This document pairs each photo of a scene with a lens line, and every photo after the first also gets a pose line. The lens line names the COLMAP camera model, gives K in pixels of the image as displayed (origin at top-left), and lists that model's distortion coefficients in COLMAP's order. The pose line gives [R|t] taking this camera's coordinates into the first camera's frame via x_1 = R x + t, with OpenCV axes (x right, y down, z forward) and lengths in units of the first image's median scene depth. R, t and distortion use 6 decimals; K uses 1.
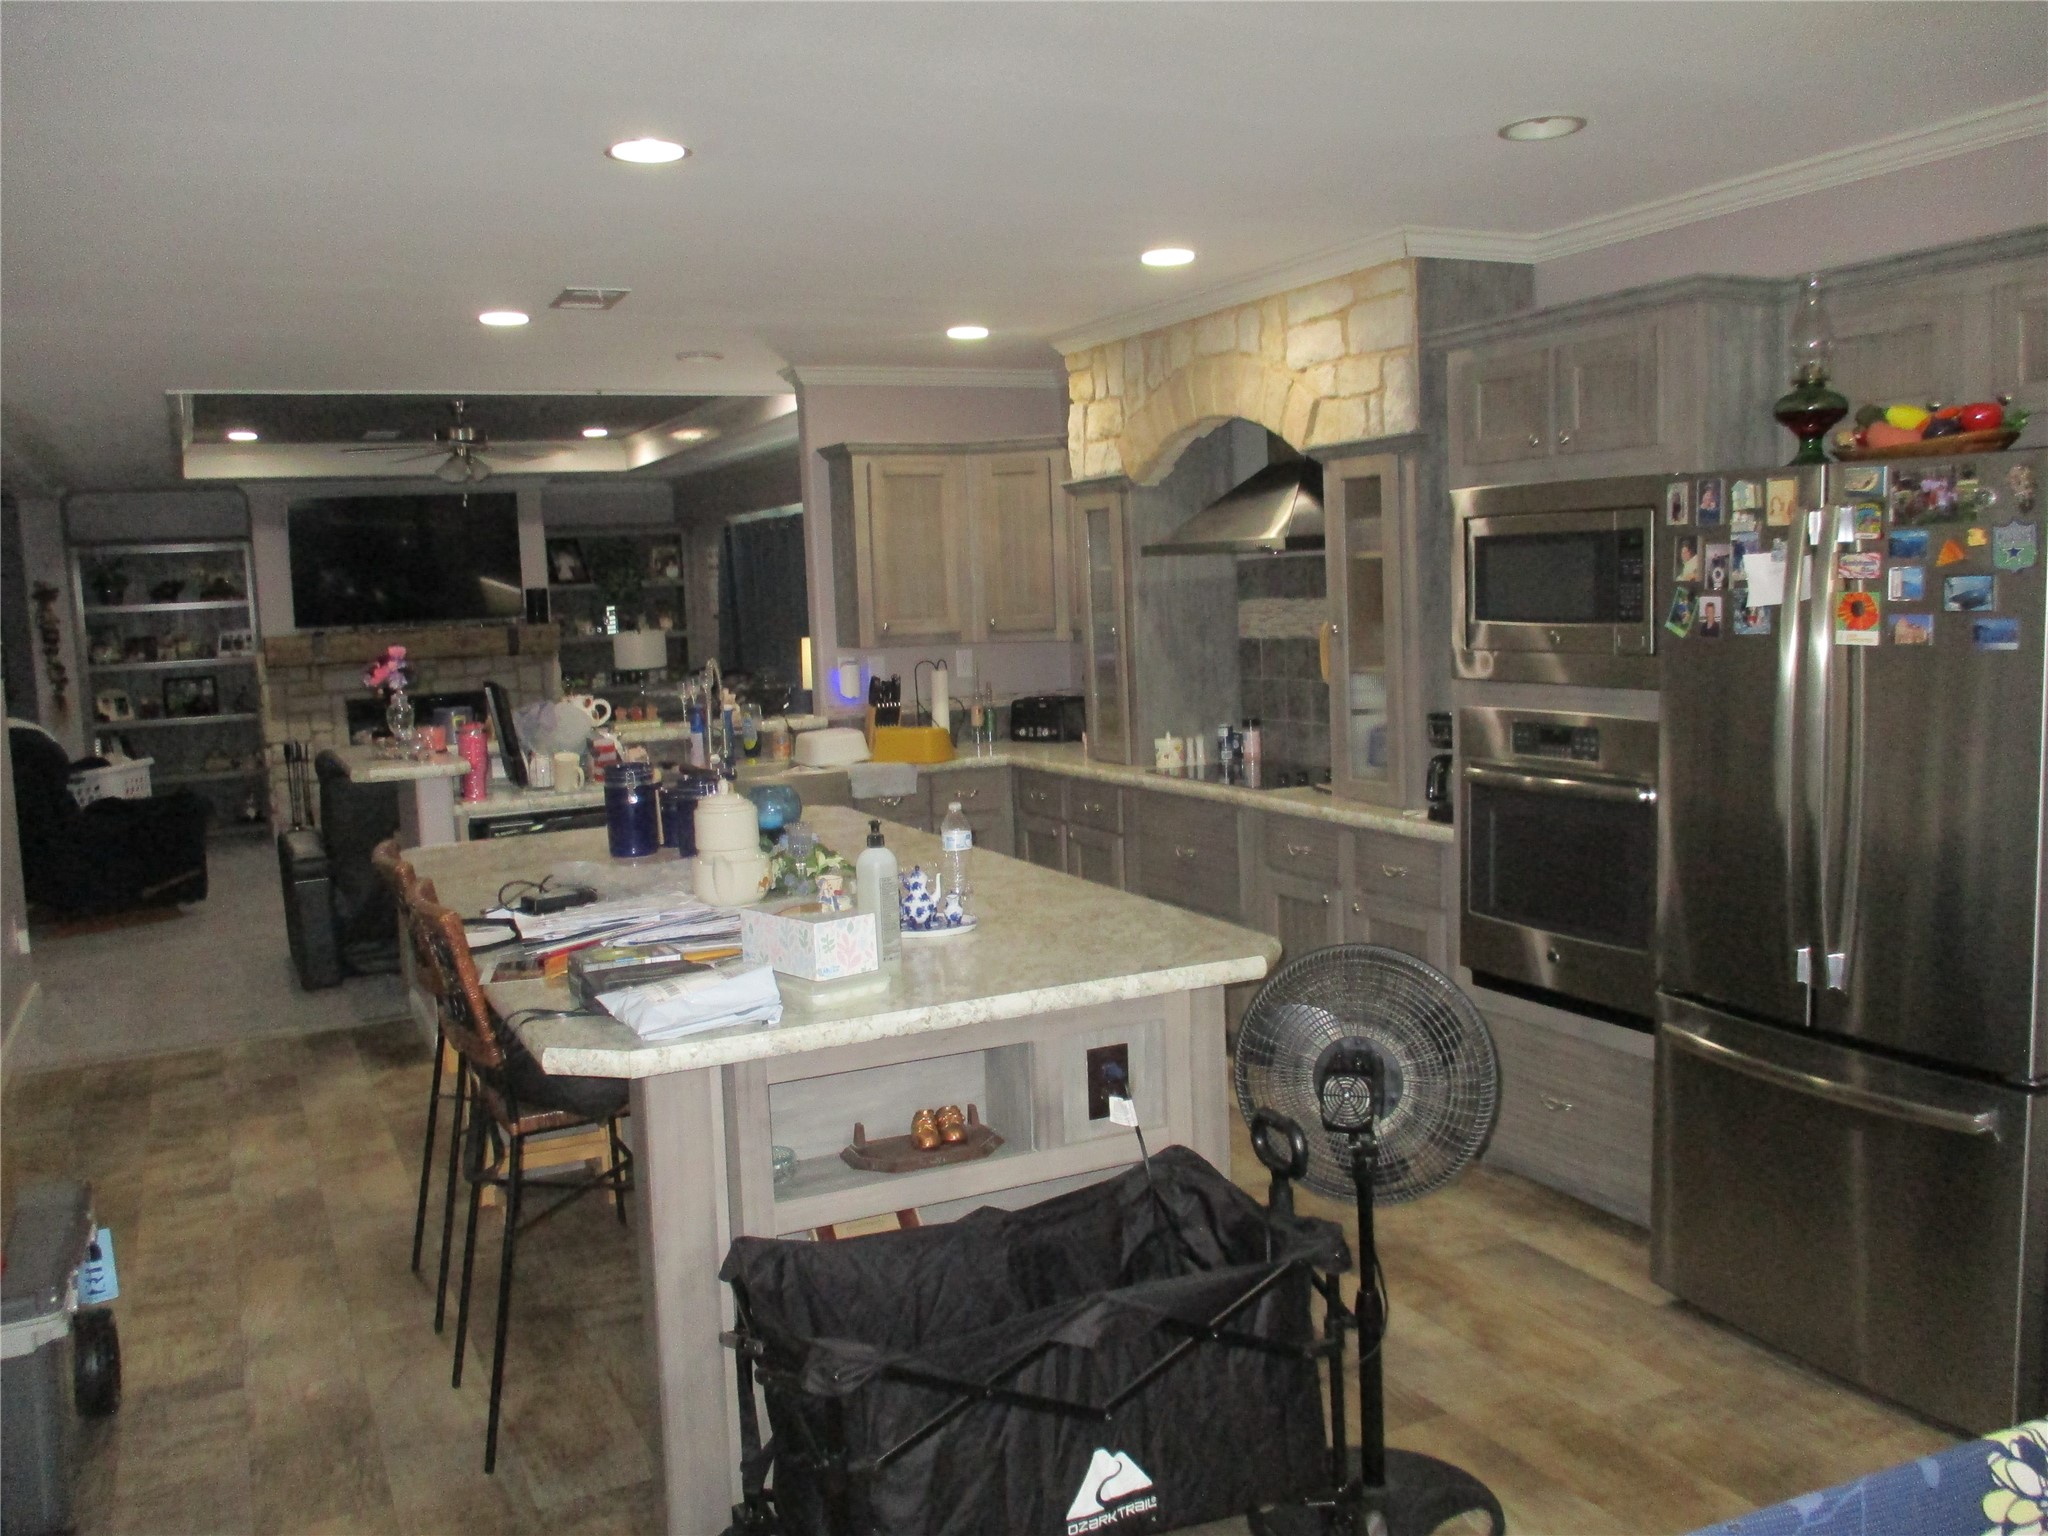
lens RADIAL K [[1697.7, 0, 1030.3], [0, 1697.7, 734.9], [0, 0, 1]] dist [-0.063224, 0.043390]
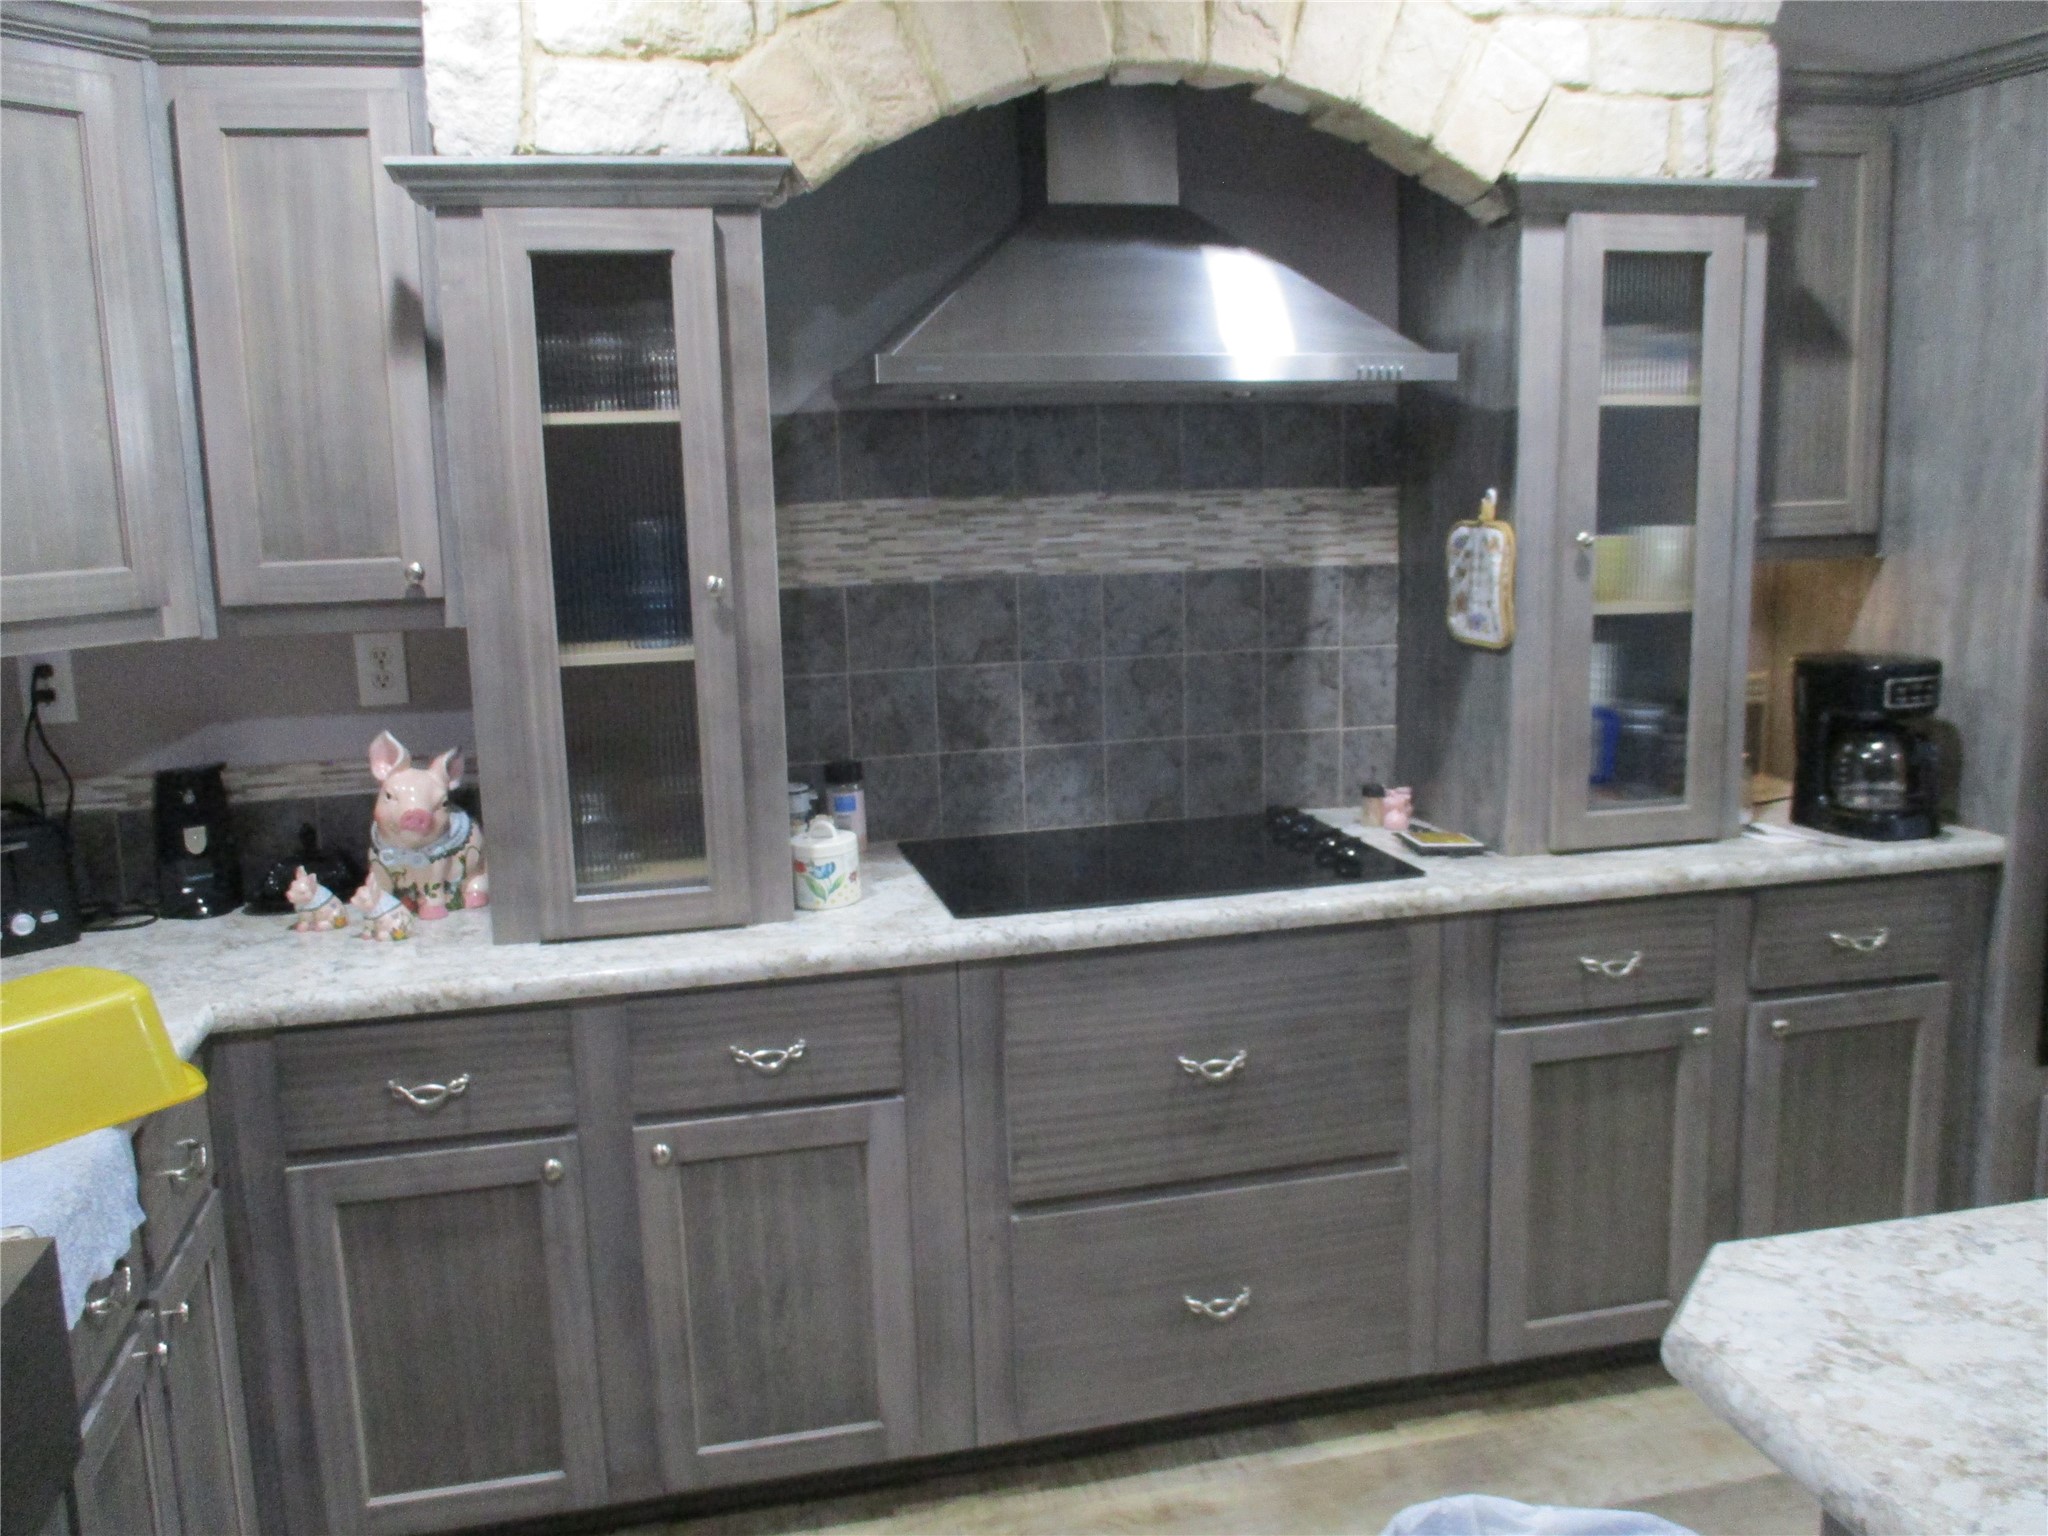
lens RADIAL K [[1697.7, 0, 1030.3], [0, 1697.7, 734.9], [0, 0, 1]] dist [-0.063224, 0.043390]
pose [[0.211637, -0.128327, 0.968887, -0.163181], [0.107615, 0.988374, 0.107401, -0.032900], [-0.971406, 0.081536, 0.222987, 0.457064]]
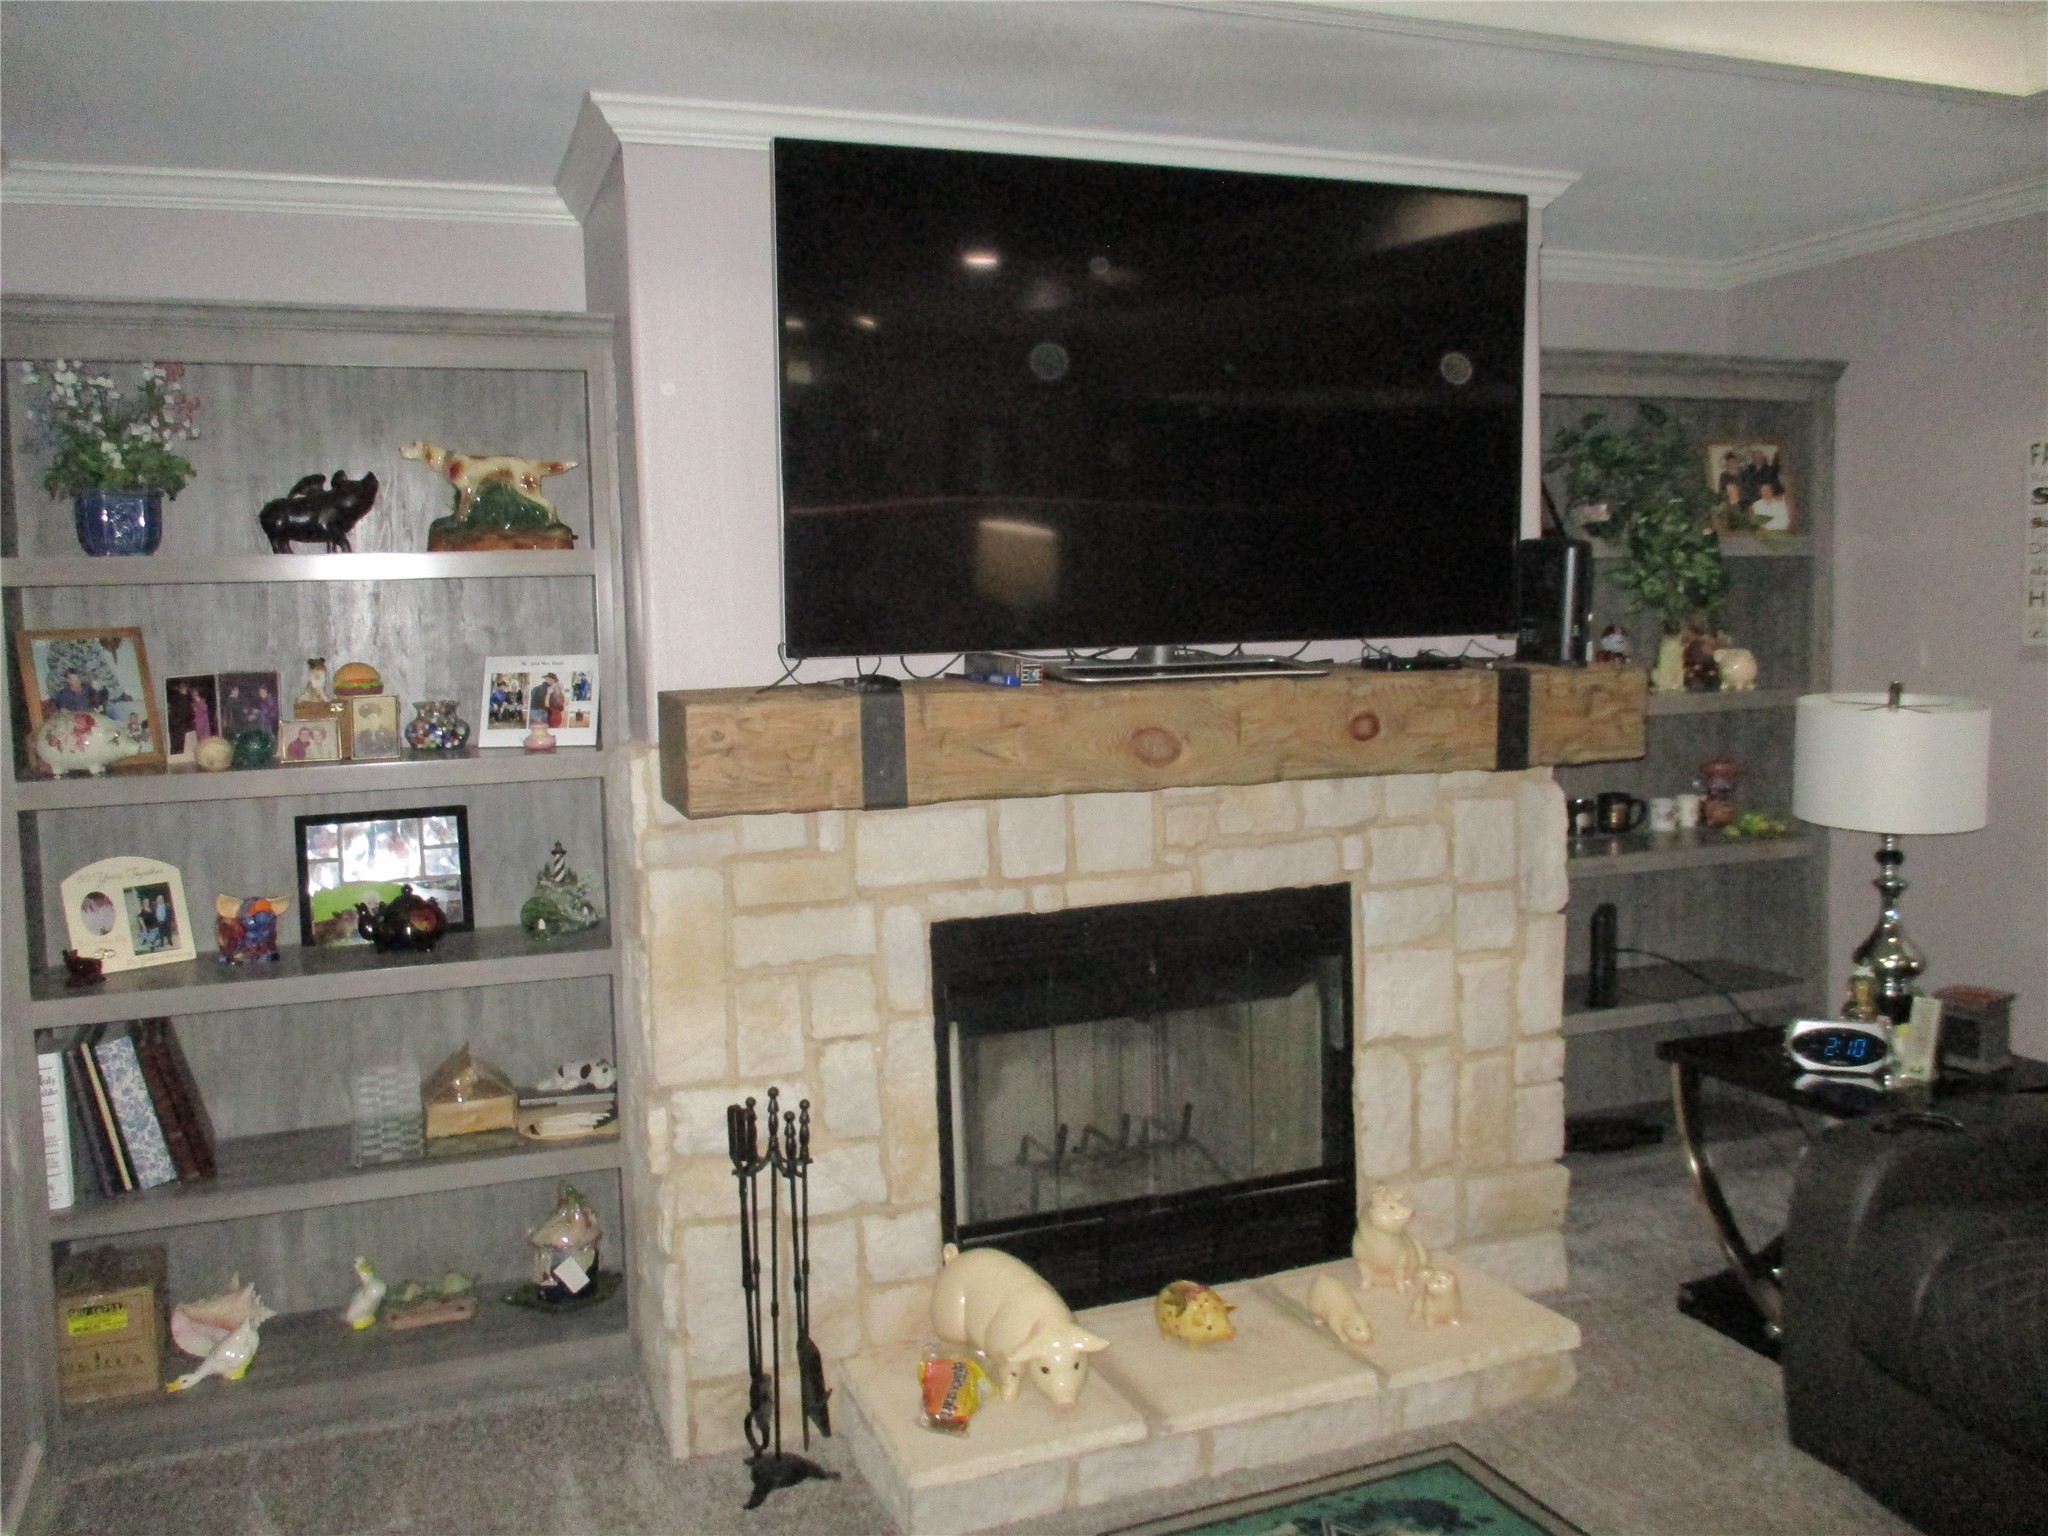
lens RADIAL K [[1745.0, 0, 1022.8], [0, 1745.0, 740.2], [0, 0, 1]] dist [-0.069889, 0.000360]
pose [[0.992353, 0.027952, -0.120222, -0.362101], [-0.029786, 0.999465, -0.013486, -0.047584], [0.119781, 0.016964, 0.992655, 0.726875]]
